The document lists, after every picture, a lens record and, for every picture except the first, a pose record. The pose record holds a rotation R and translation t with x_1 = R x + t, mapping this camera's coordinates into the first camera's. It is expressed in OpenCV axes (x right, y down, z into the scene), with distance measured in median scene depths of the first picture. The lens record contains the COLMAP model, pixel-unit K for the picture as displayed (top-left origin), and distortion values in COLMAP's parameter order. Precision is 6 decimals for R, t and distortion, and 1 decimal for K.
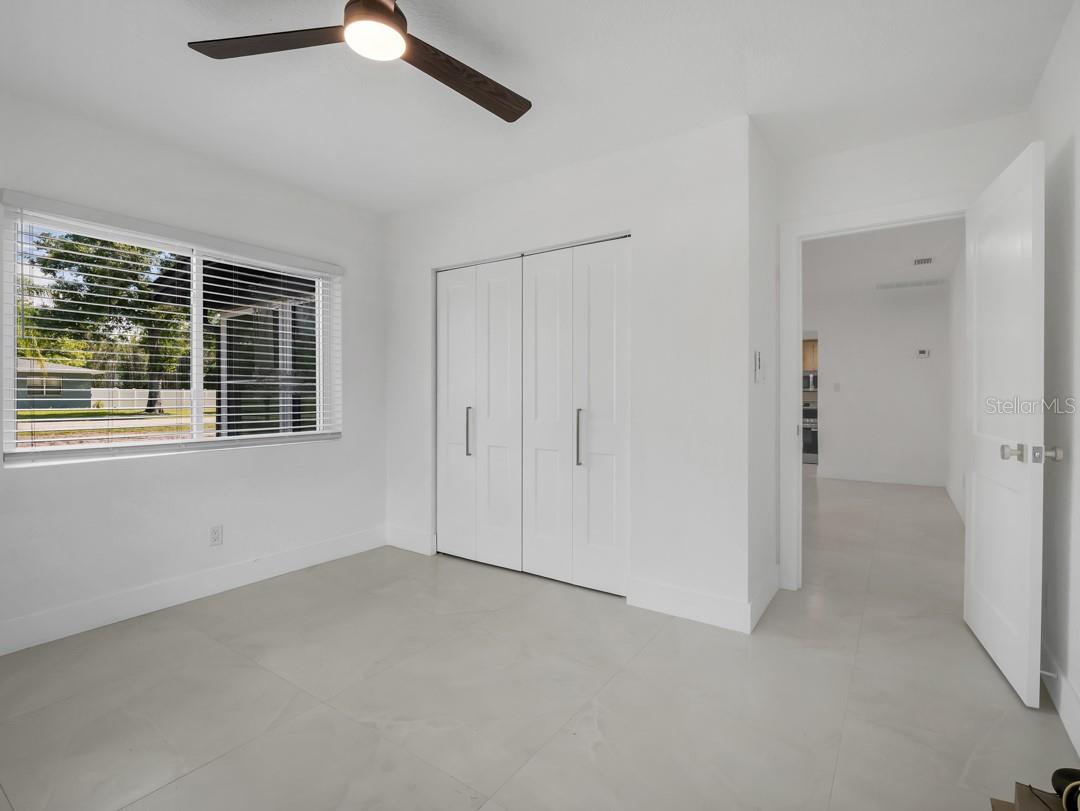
lens RADIAL K [[520.2, 0, 542.3], [0, 520.2, 402.6], [0, 0, 1]] dist [-0.018115, 0.000497]
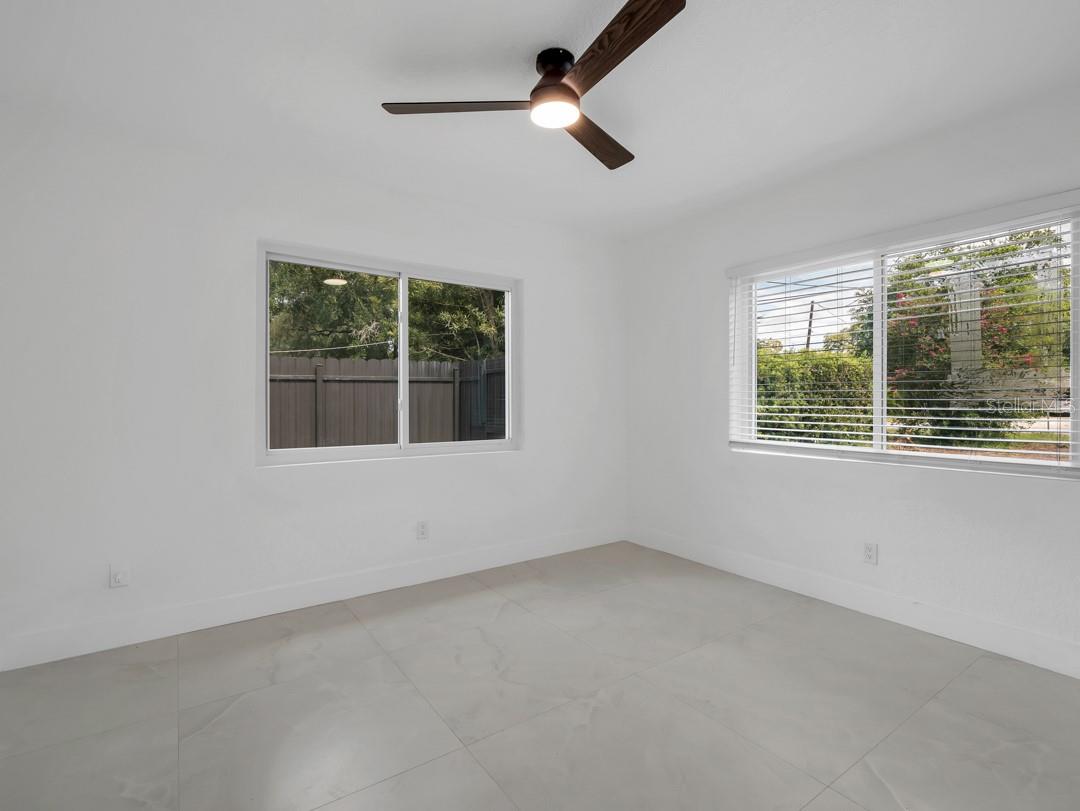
lens RADIAL K [[520.2, 0, 542.3], [0, 520.2, 402.6], [0, 0, 1]] dist [-0.018115, 0.000497]
pose [[-0.345248, -0.000781, -0.938511, 0.428399], [-0.019089, 0.999799, 0.006190, -0.010244], [0.938317, 0.020052, -0.345194, 0.713559]]
